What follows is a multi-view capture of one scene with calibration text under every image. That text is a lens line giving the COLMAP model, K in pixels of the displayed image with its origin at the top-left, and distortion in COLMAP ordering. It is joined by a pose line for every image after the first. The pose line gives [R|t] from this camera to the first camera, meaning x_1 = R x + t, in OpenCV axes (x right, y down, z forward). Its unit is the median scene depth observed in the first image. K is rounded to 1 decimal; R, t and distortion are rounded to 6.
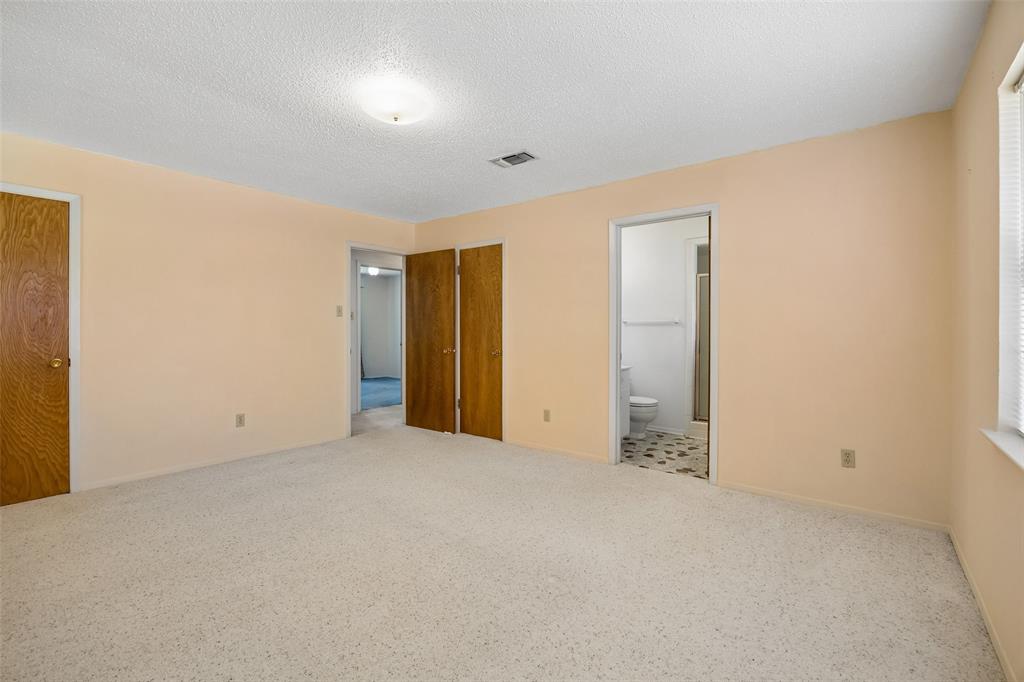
lens RADIAL K [[454.7, 0, 508.3], [0, 454.7, 332.3], [0, 0, 1]] dist [-0.002000, -0.000082]
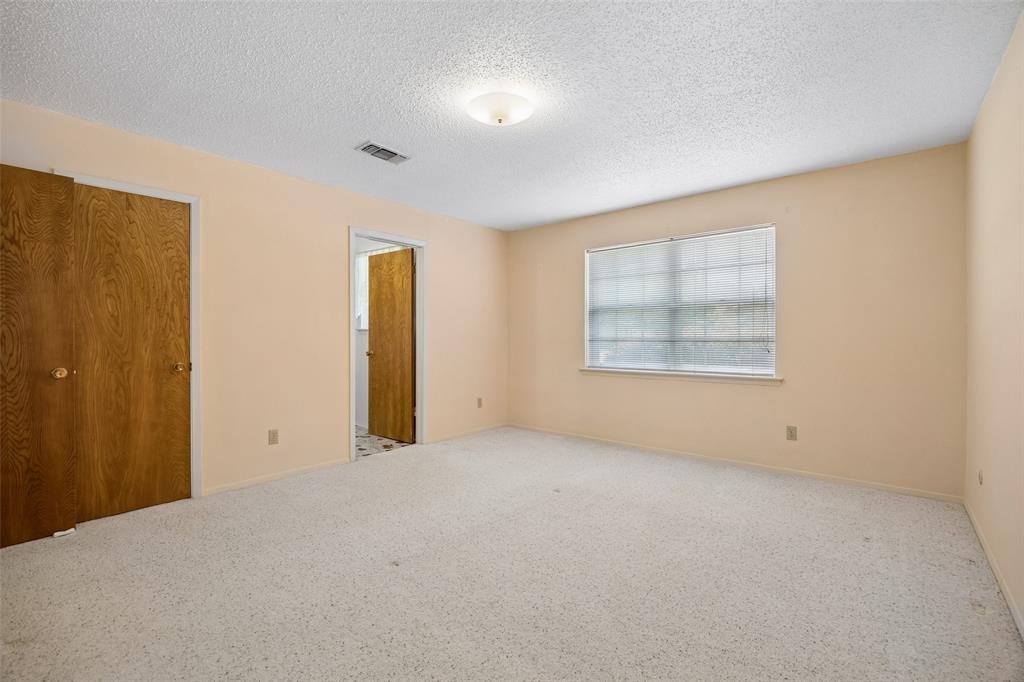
lens RADIAL K [[454.7, 0, 506.3], [0, 454.7, 338.6], [0, 0, 1]] dist [-0.002000, -0.000082]
pose [[0.021492, -0.012622, 0.999689, -0.668299], [0.001675, 0.999919, 0.012588, -0.004590], [-0.999768, 0.001403, 0.021511, 0.514352]]
